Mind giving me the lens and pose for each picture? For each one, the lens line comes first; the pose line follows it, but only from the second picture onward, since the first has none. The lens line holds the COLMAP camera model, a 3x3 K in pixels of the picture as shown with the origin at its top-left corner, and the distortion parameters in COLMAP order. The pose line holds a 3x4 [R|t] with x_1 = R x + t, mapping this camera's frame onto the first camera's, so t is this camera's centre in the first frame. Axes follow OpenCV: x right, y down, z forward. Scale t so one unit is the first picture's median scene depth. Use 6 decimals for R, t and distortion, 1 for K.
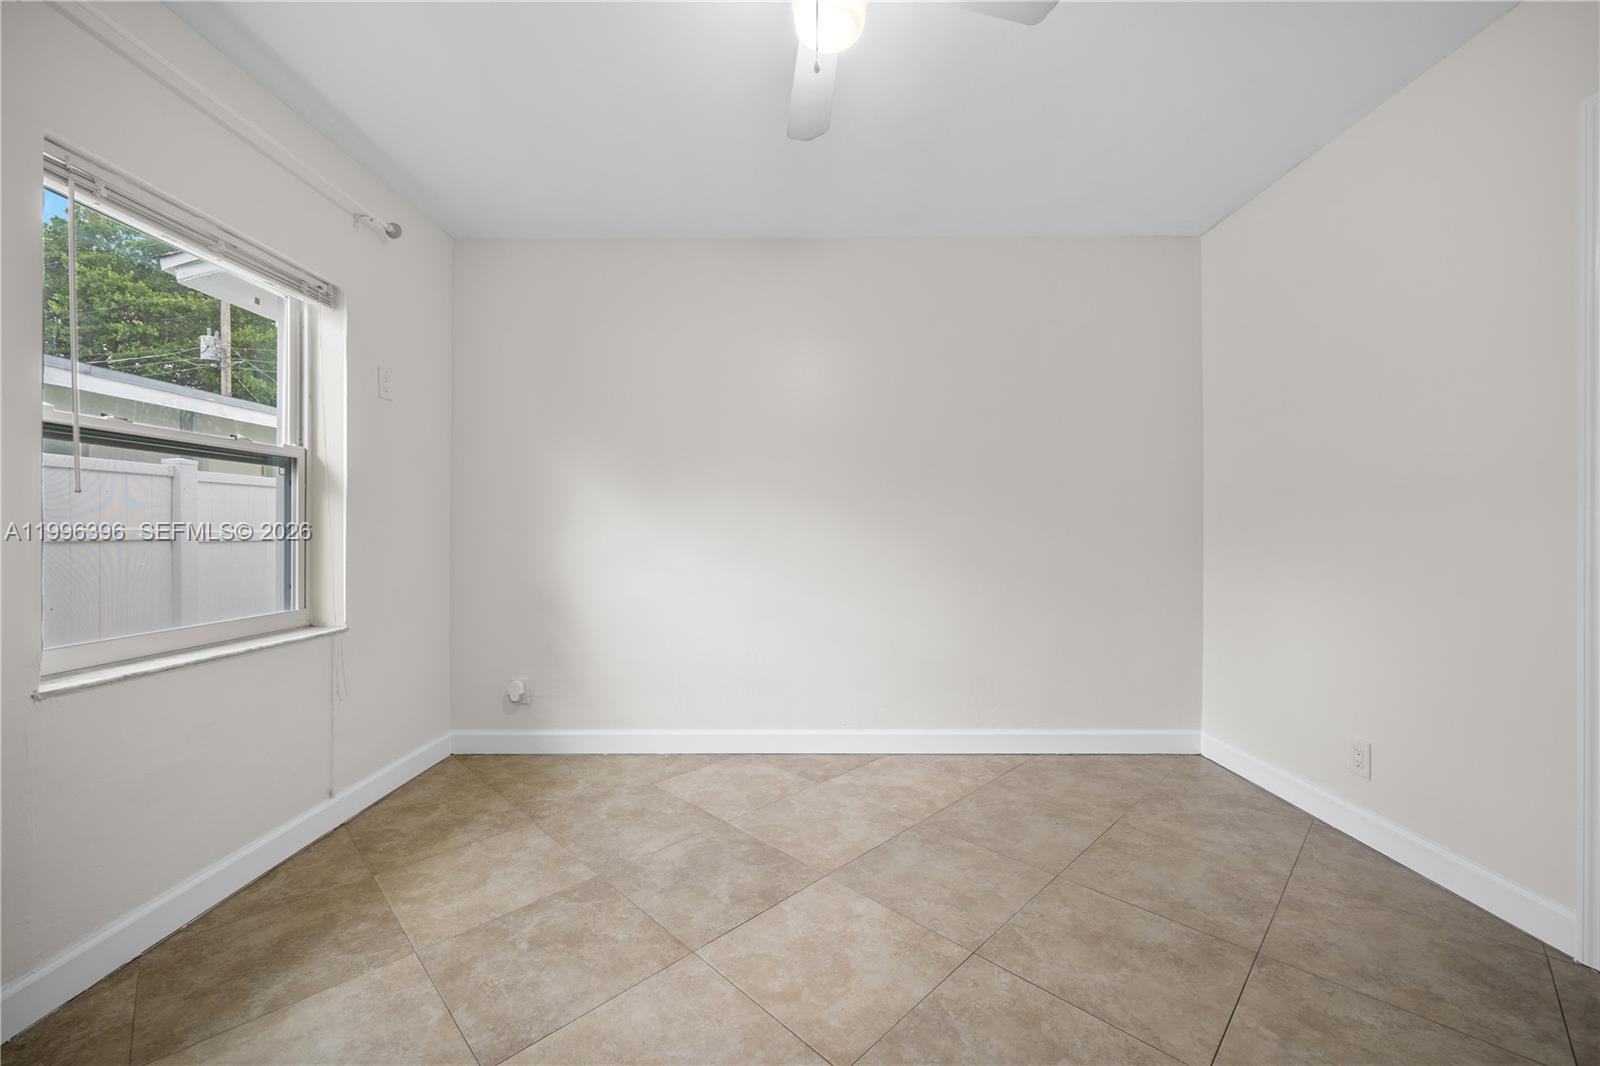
lens RADIAL K [[623.0, 0, 796.2], [0, 623.0, 536.7], [0, 0, 1]] dist [0.001214, 0.000340]
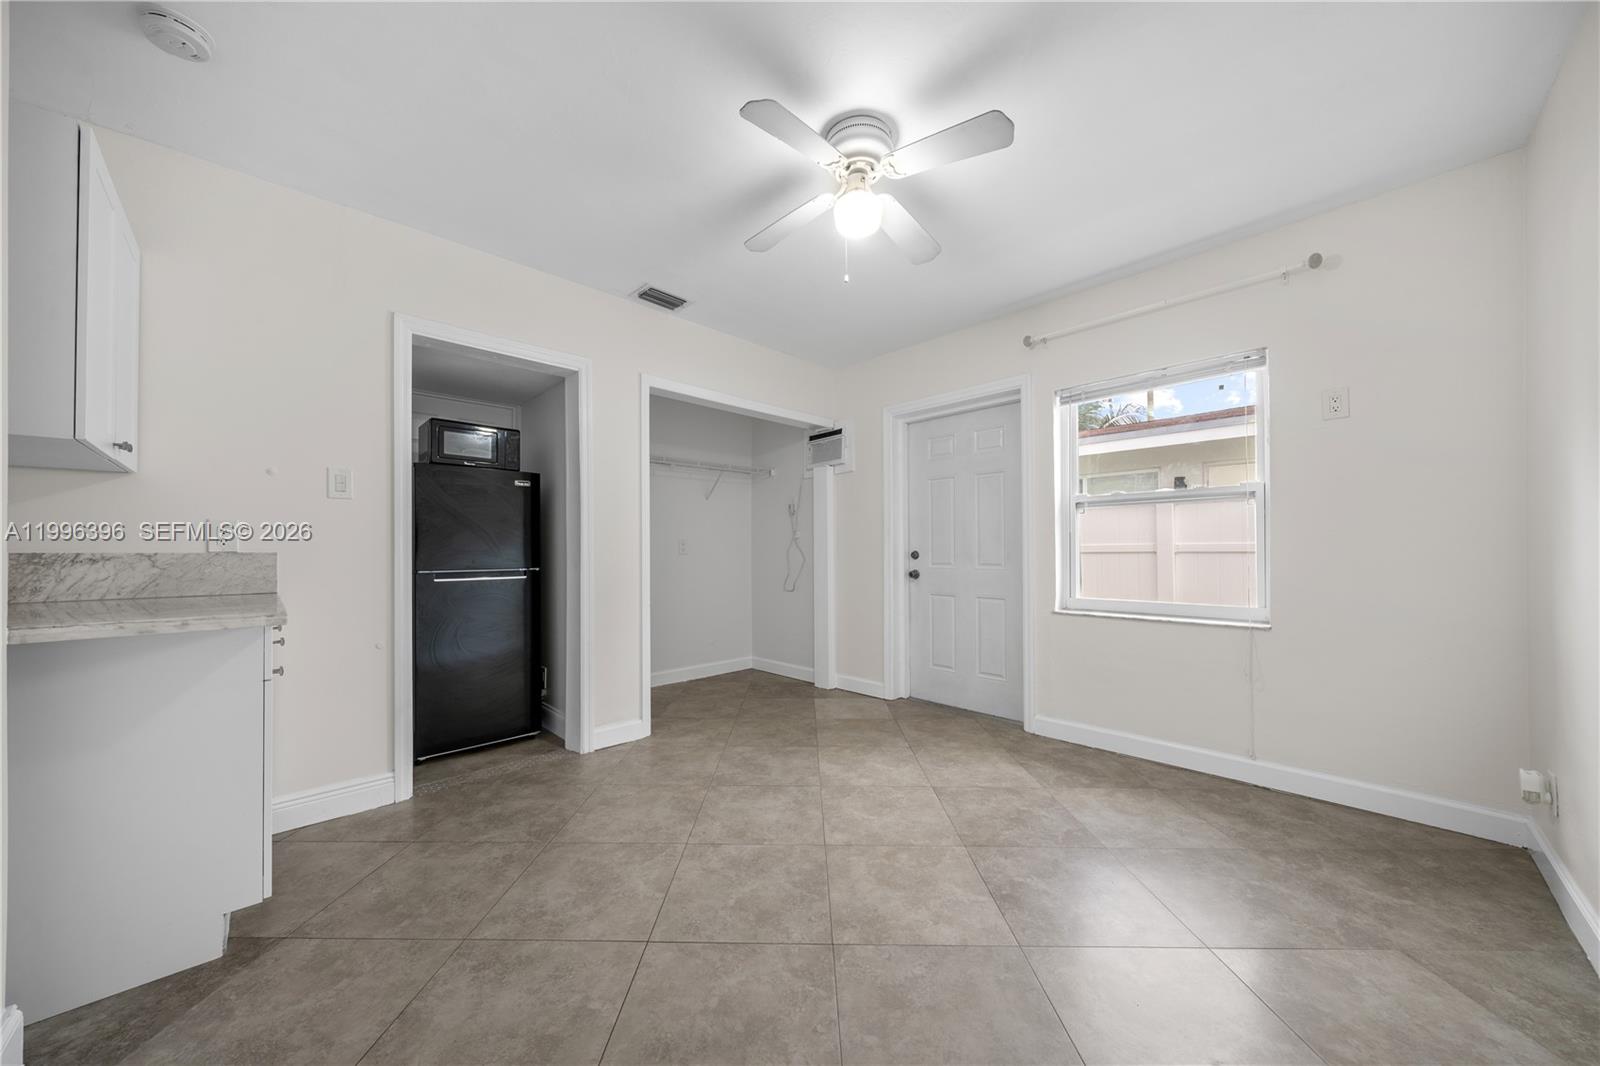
lens RADIAL K [[555.6, 0, 790.9], [0, 555.6, 557.0], [0, 0, 1]] dist [-0.001581, -0.000008]
pose [[-0.716638, 0.013742, -0.697310, 0.721065], [-0.000529, 0.999795, 0.020247, -0.012269], [0.697445, 0.014878, -0.716484, 1.180125]]
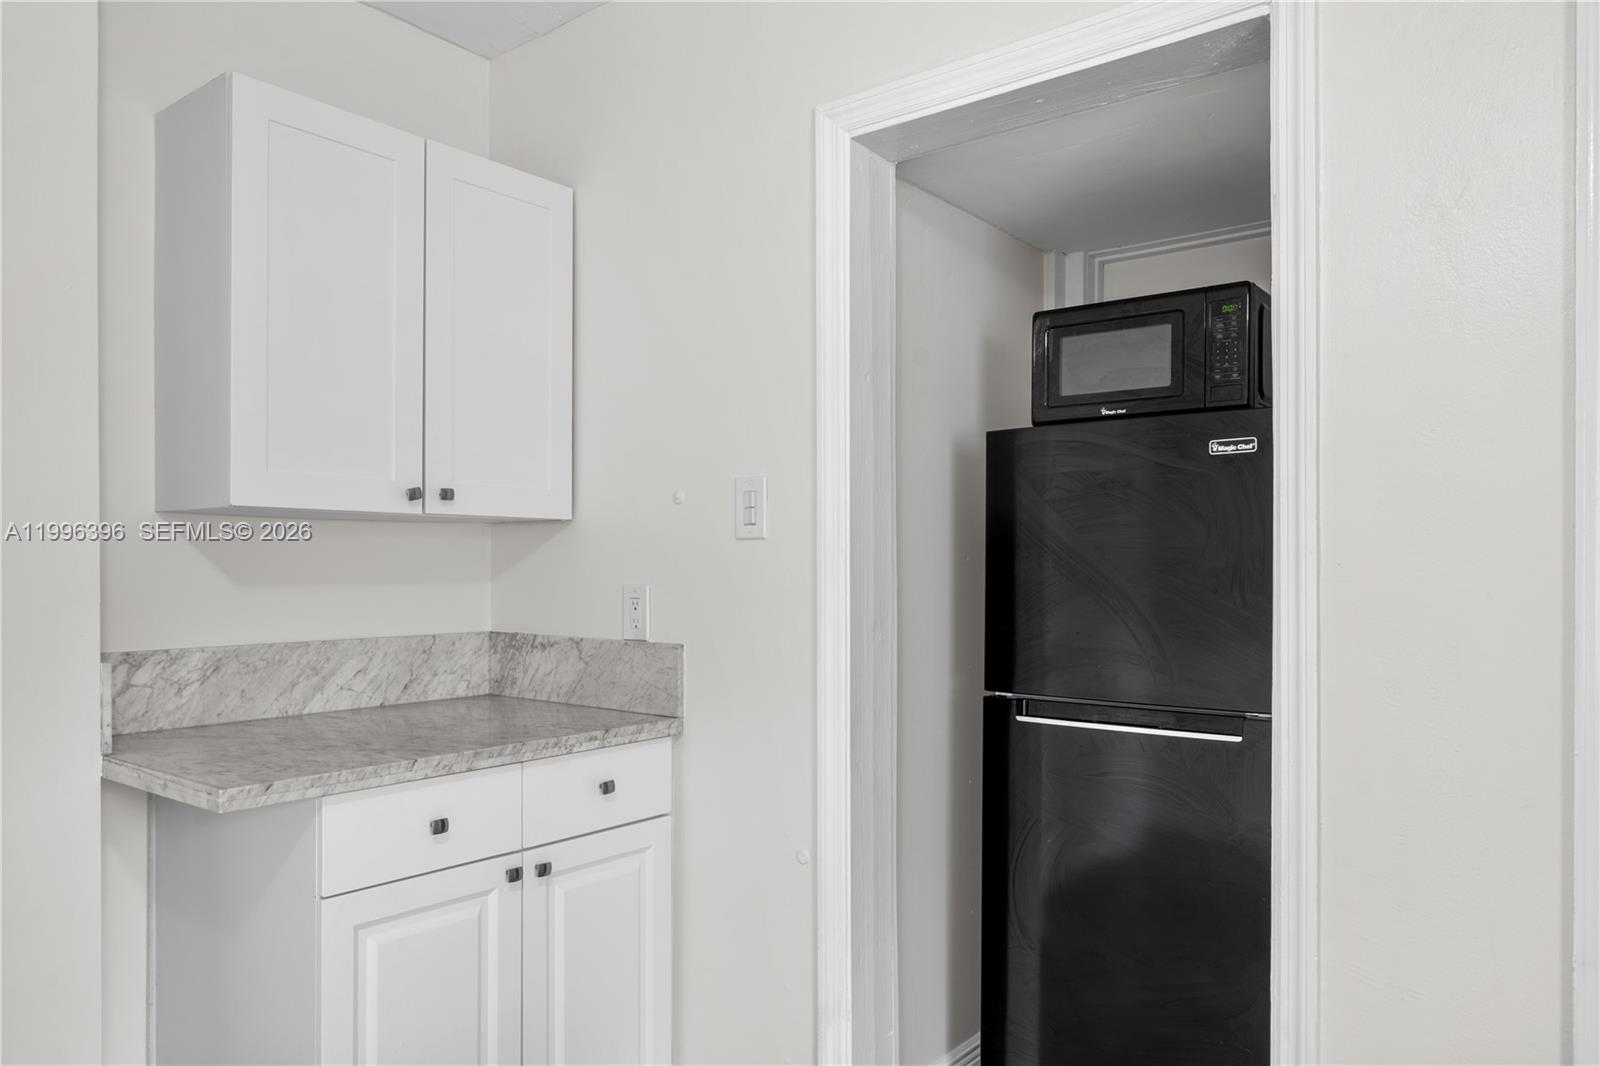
lens RADIAL K [[1105.6, 0, 793.9], [0, 1105.6, 562.8], [0, 0, 1]] dist [-0.003151, -0.000871]
pose [[-0.783856, 0.001843, 0.620940, -0.049883], [0.007088, 0.999957, 0.005980, -0.083293], [-0.620903, 0.009089, -0.783835, 0.627001]]
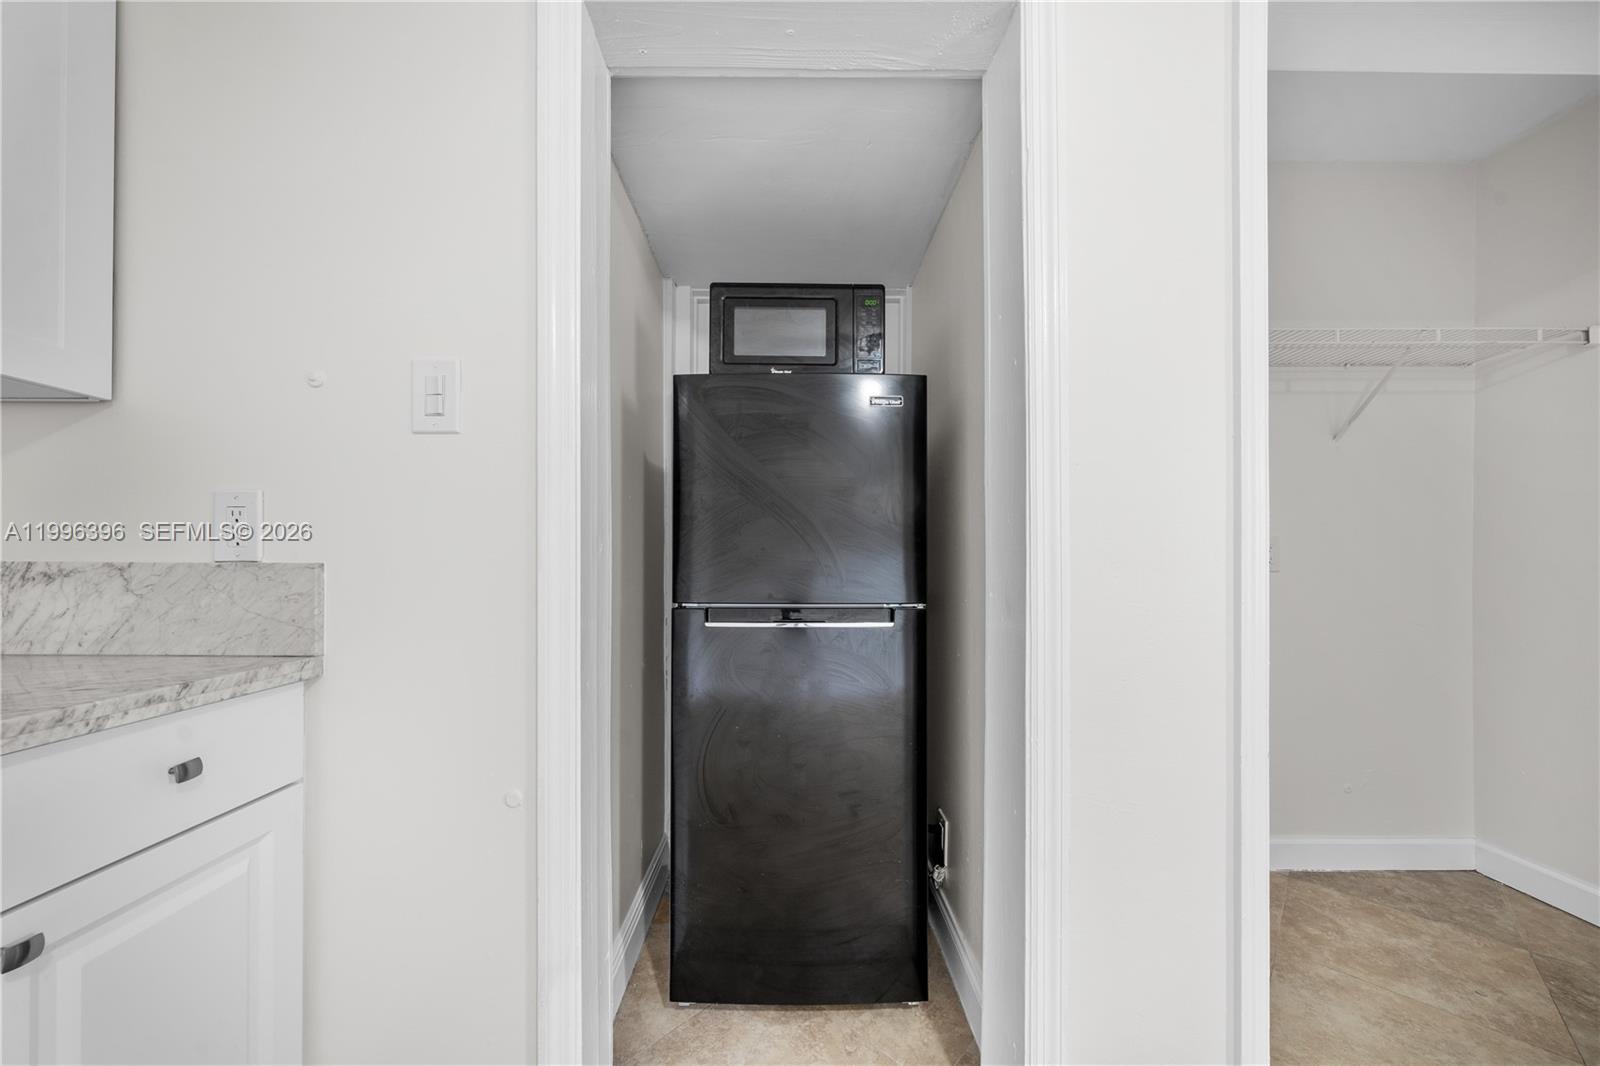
lens RADIAL K [[555.6, 0, 790.9], [0, 555.6, 557.0], [0, 0, 1]] dist [-0.001581, -0.000008]
pose [[-0.999961, 0.000108, -0.008839, 0.335897], [0.000079, 0.999995, 0.003291, -0.006035], [0.008839, 0.003290, -0.999956, 0.292086]]
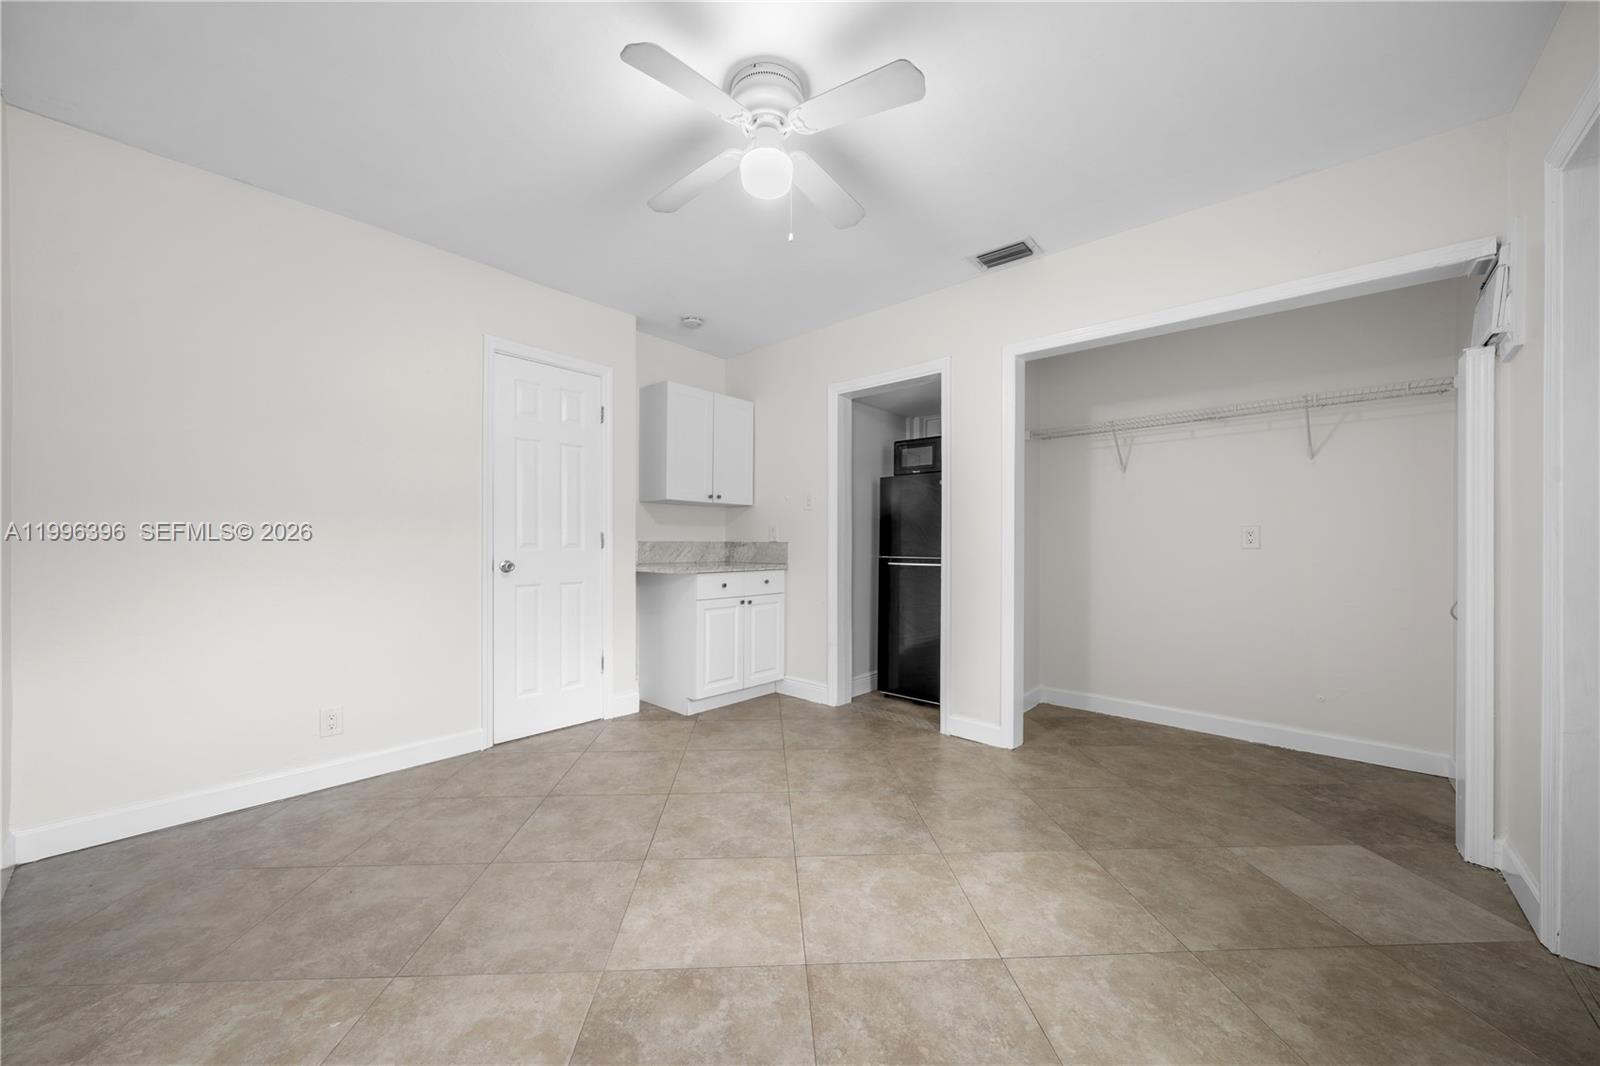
lens RADIAL K [[578.9, 0, 787.3], [0, 578.9, 554.2], [0, 0, 1]] dist [-0.004577, -0.000124]
pose [[-0.739124, -0.012547, 0.673453, -0.548120], [0.004637, 0.999708, 0.023714, -0.004948], [-0.673553, 0.020651, -0.738850, 1.226535]]
